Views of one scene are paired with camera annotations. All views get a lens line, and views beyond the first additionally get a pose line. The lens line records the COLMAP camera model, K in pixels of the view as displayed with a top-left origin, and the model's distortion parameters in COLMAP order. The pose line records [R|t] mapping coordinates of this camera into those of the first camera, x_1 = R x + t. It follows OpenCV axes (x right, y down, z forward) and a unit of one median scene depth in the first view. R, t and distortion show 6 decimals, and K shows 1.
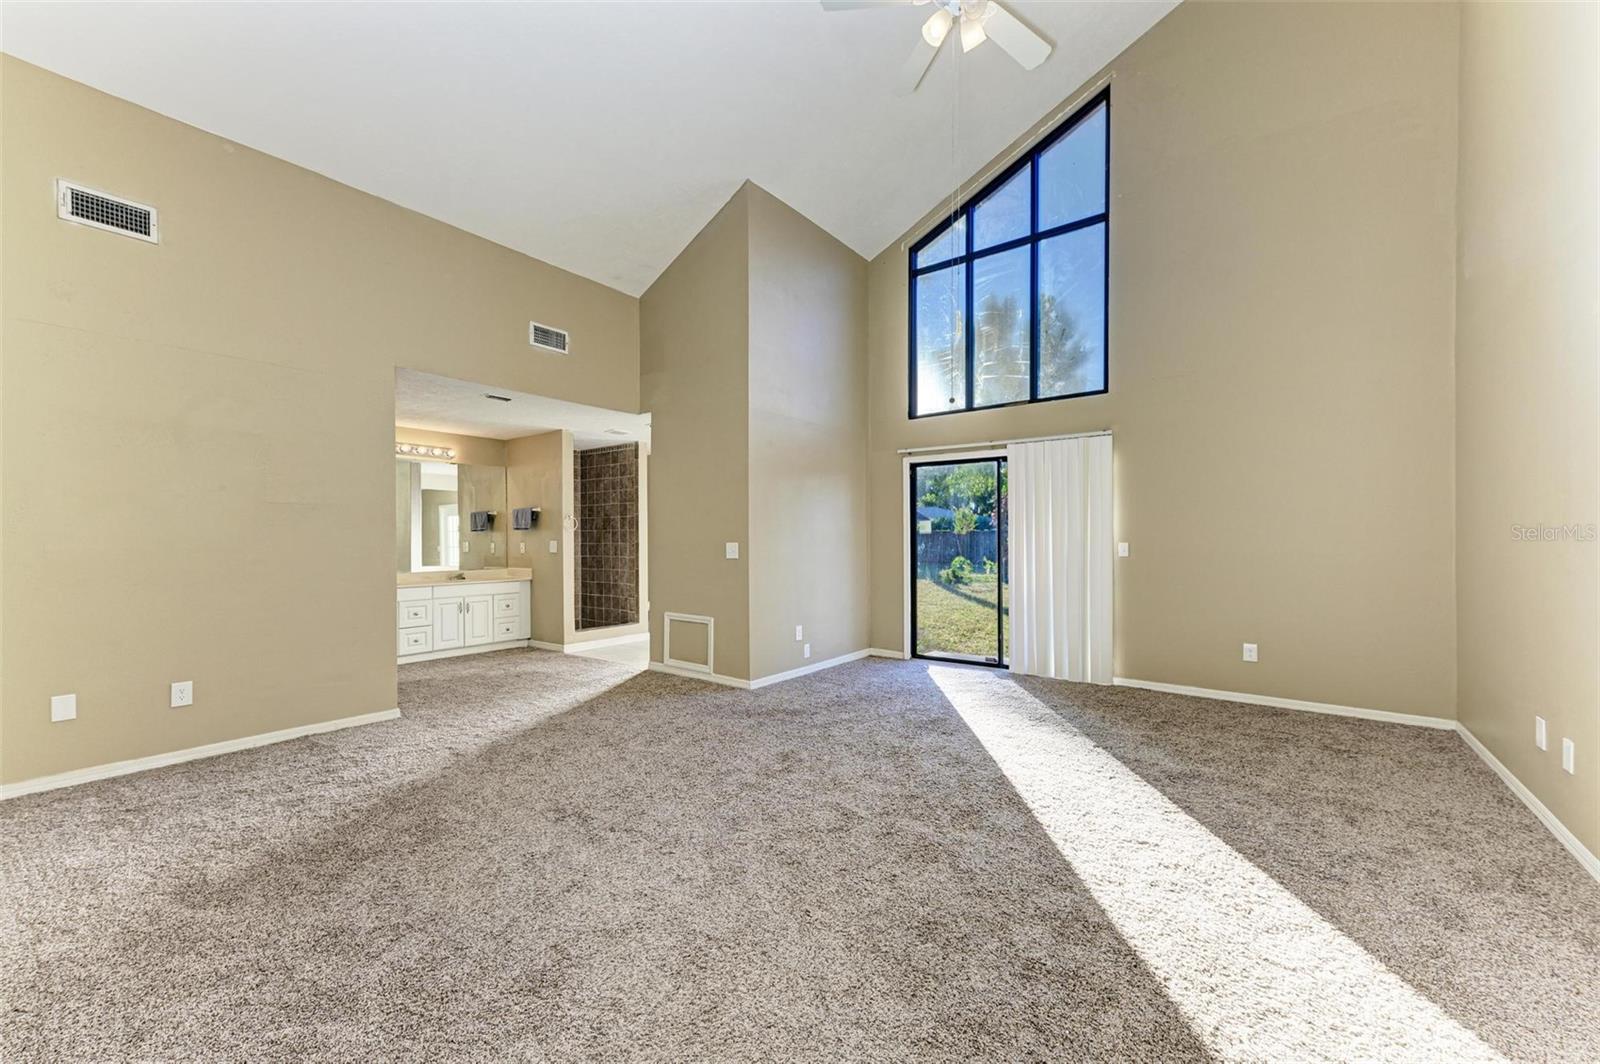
lens RADIAL K [[615.0, 0, 804.6], [0, 615.0, 537.6], [0, 0, 1]] dist [0.011545, -0.002018]
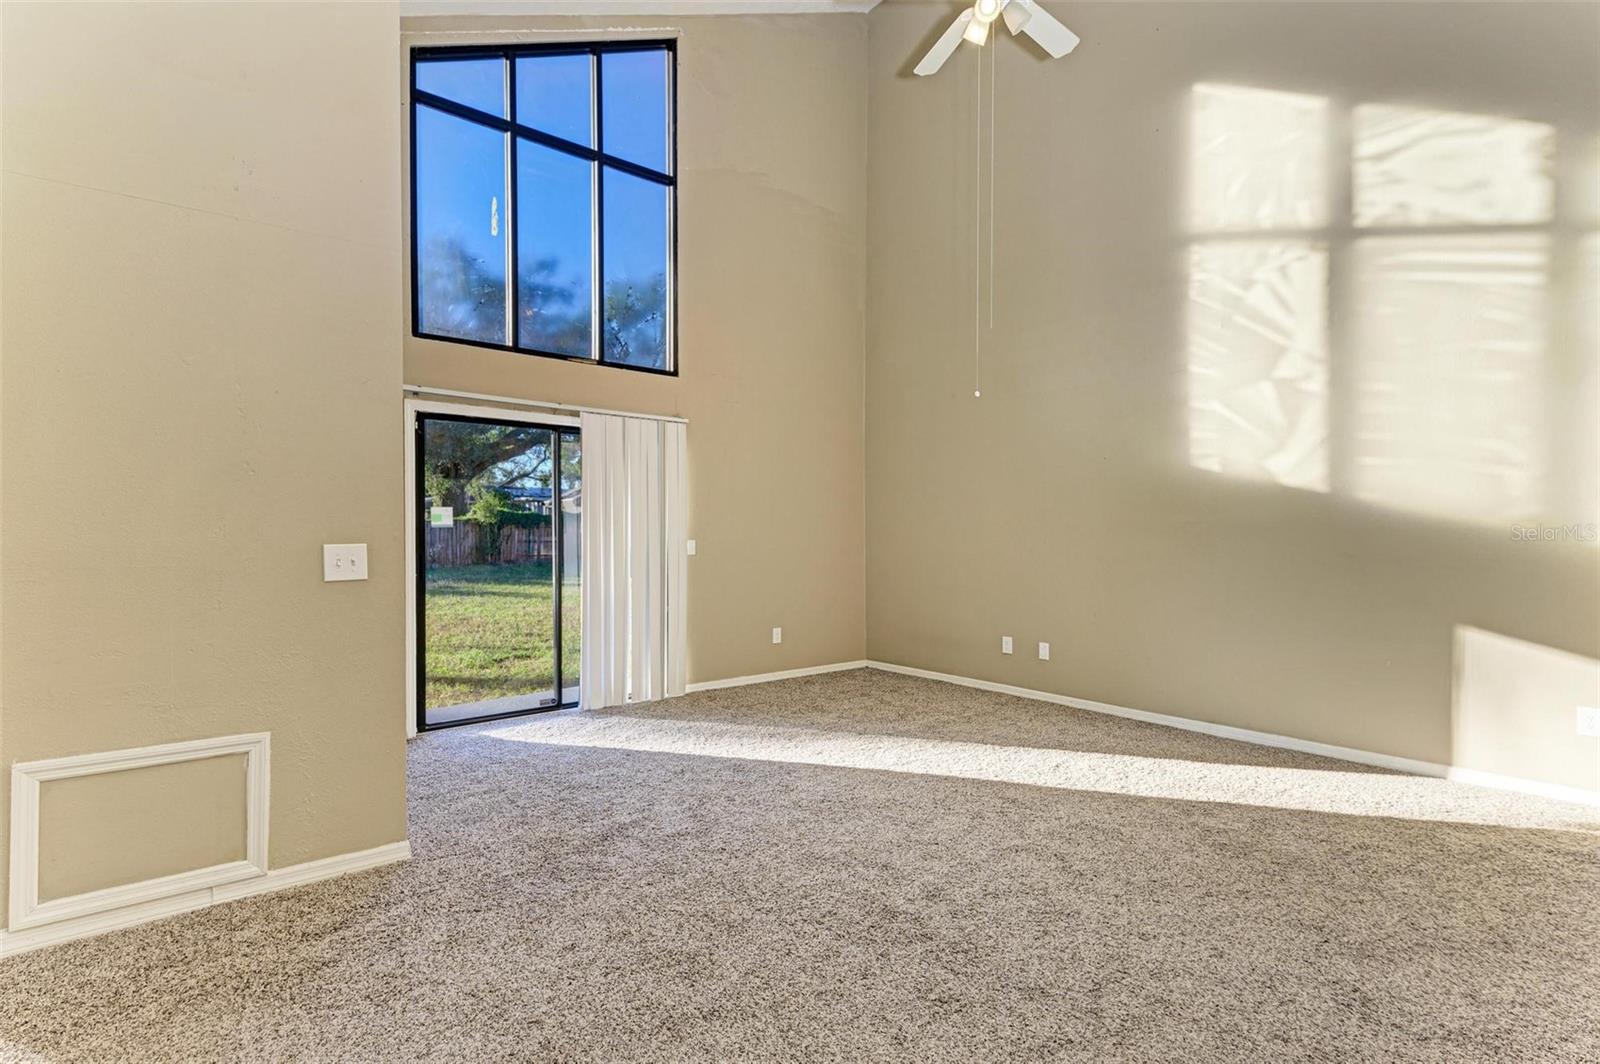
lens RADIAL K [[755.8, 0, 798.2], [0, 755.8, 540.6], [0, 0, 1]] dist [0.013129, -0.000068]
pose [[0.240352, -0.004310, 0.970676, -0.564805], [-0.002272, 0.999985, 0.005003, 0.002491], [-0.970683, -0.003408, 0.240339, 0.563669]]
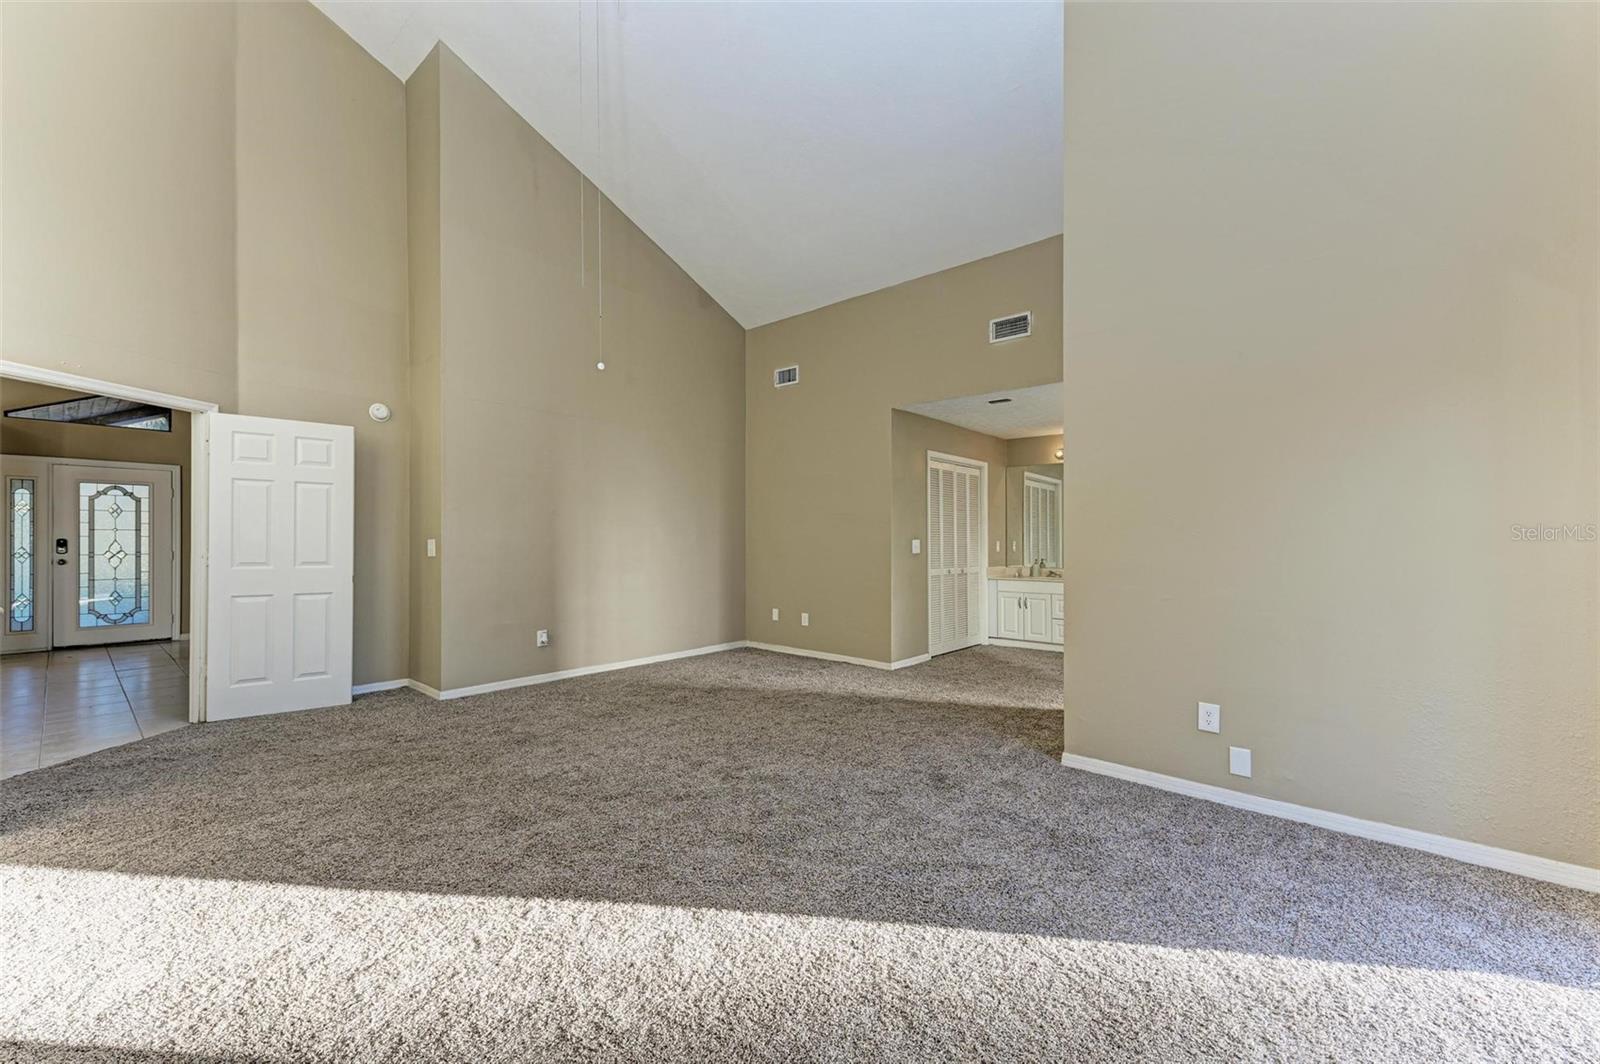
lens RADIAL K [[635.9, 0, 803.1], [0, 635.9, 541.5], [0, 0, 1]] dist [0.001608, -0.003162]
pose [[-0.087179, 0.000629, -0.996193, 0.590296], [-0.006777, 0.999976, 0.001225, 0.010396], [0.996170, 0.006858, -0.087172, 0.756122]]
